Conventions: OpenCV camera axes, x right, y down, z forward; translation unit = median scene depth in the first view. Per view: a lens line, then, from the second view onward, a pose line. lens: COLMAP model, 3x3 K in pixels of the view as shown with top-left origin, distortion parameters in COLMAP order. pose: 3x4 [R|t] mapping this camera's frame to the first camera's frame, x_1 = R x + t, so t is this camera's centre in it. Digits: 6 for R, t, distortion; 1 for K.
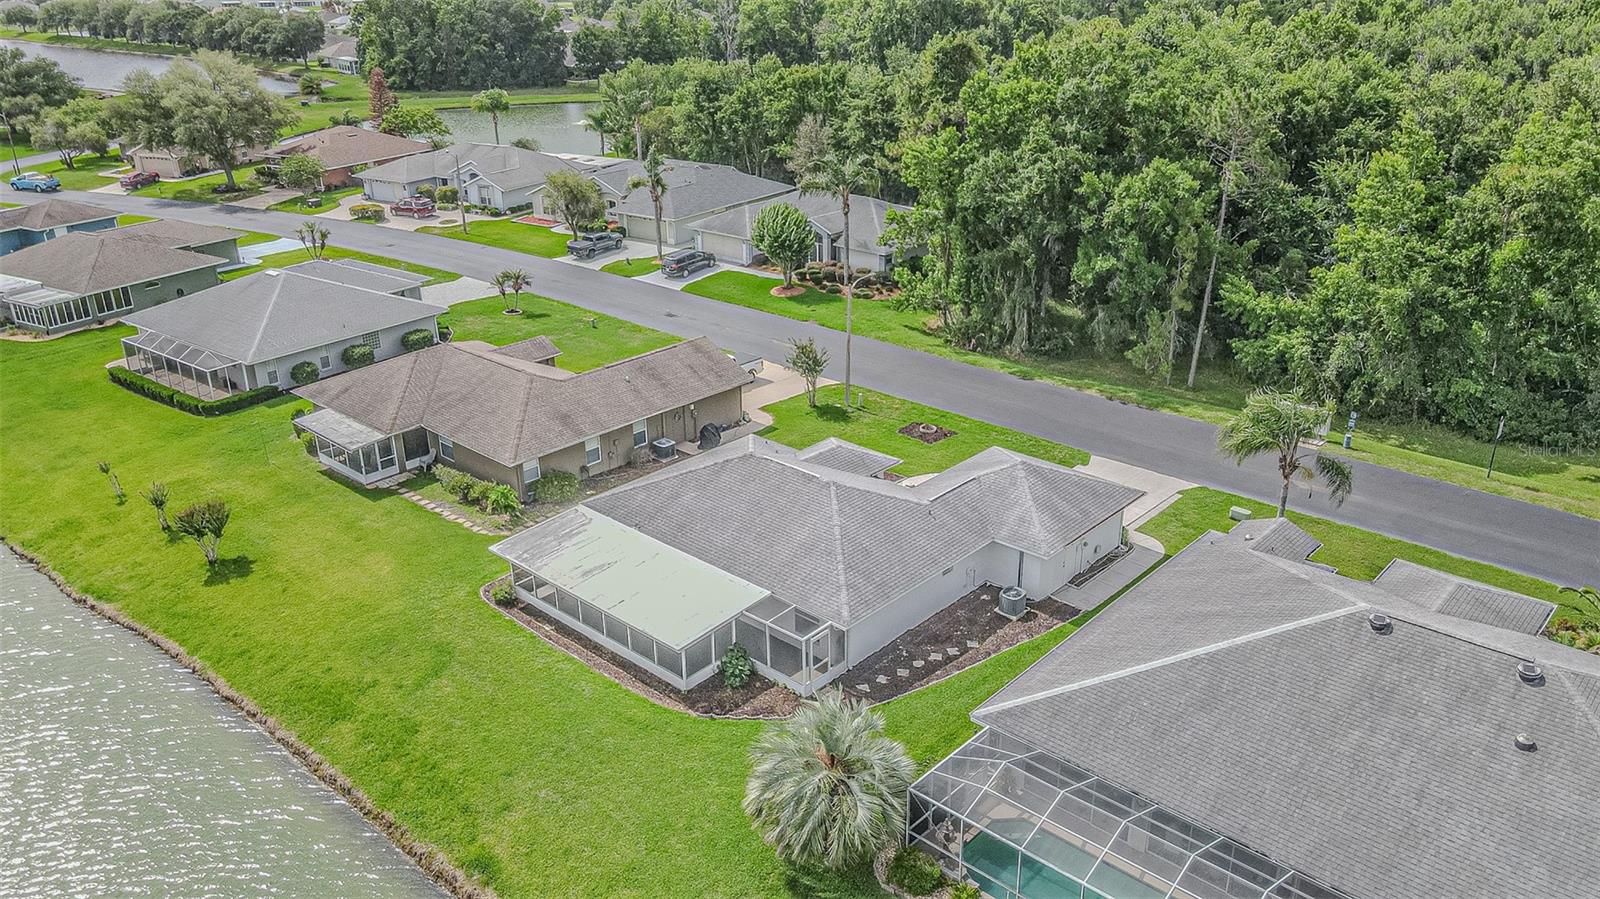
lens RADIAL K [[1193.7, 0, 804.9], [0, 1193.7, 451.3], [0, 0, 1]] dist [-0.003474, 0.038109]
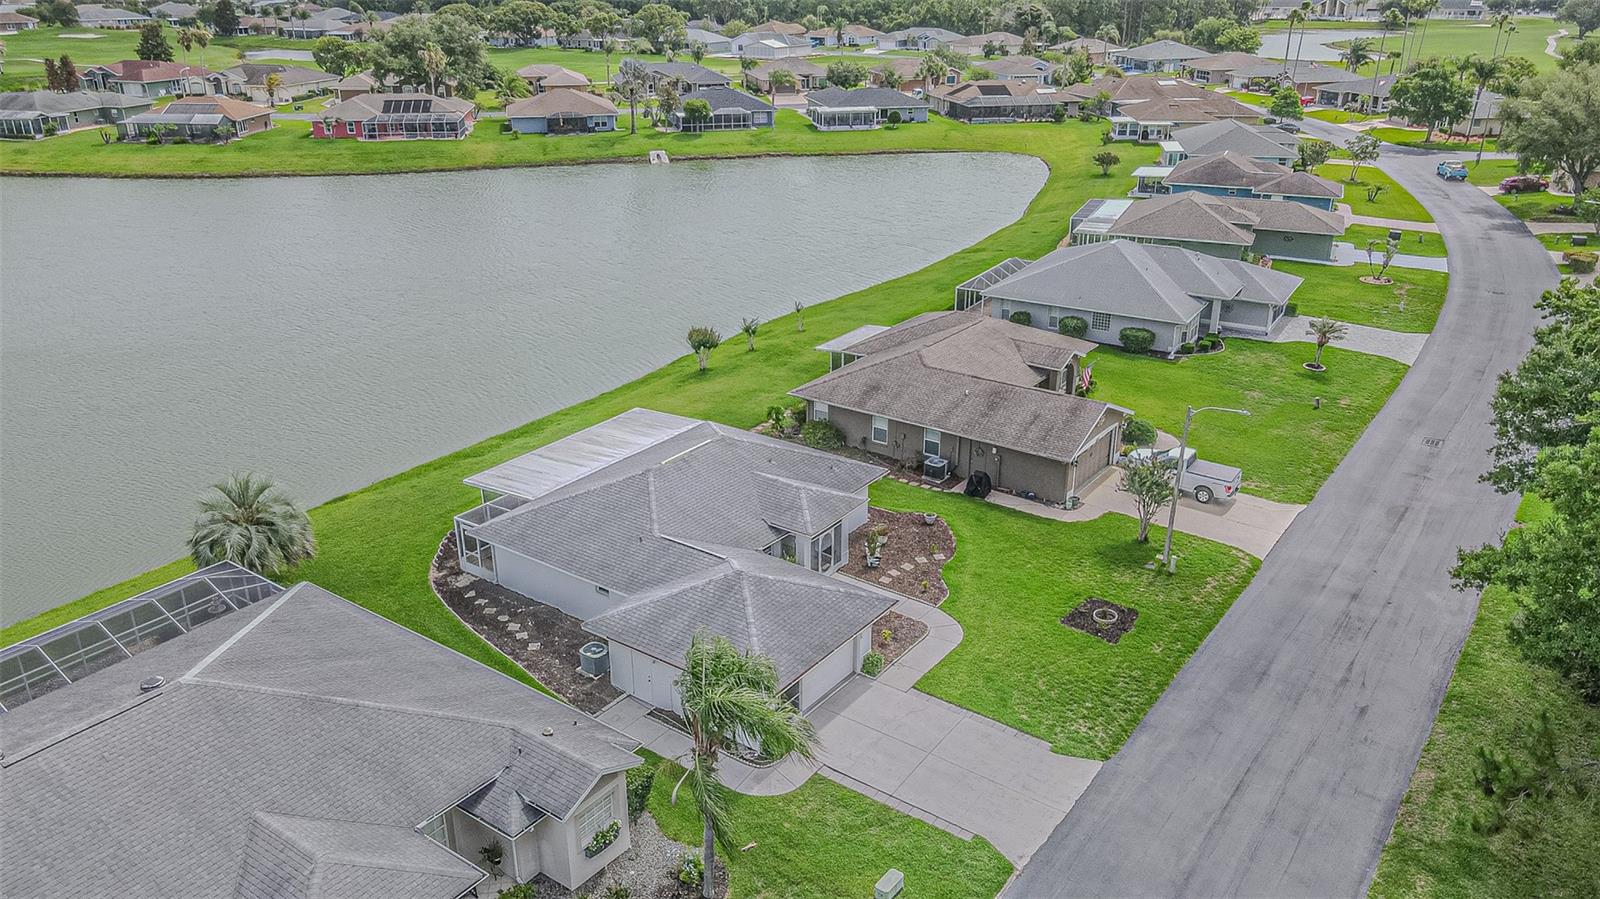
lens RADIAL K [[1193.7, 0, 804.9], [0, 1193.7, 451.3], [0, 0, 1]] dist [-0.003474, 0.038109]
pose [[0.117735, 0.388736, -0.913796, 0.518352], [-0.387228, 0.865325, 0.318225, -0.195034], [0.914436, 0.316381, 0.252409, 0.466890]]
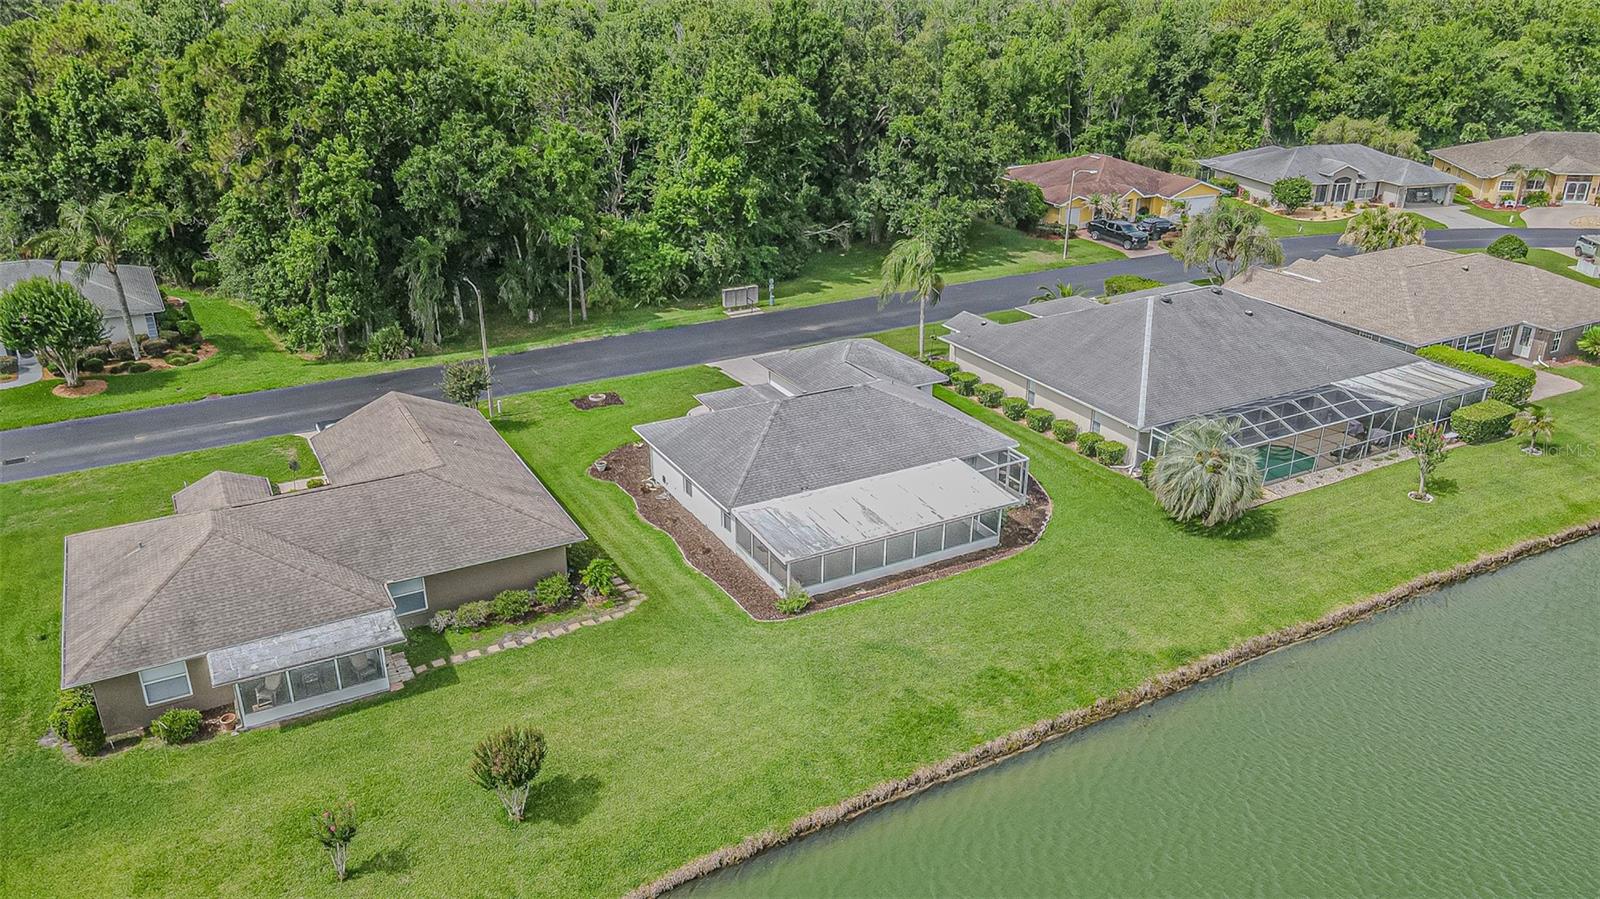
lens RADIAL K [[1193.7, 0, 804.9], [0, 1193.7, 451.3], [0, 0, 1]] dist [-0.003474, 0.038109]
pose [[0.312838, -0.358110, 0.879710, -0.580494], [0.362651, 0.901064, 0.237839, -0.119031], [-0.877848, 0.244622, 0.411756, 0.313718]]
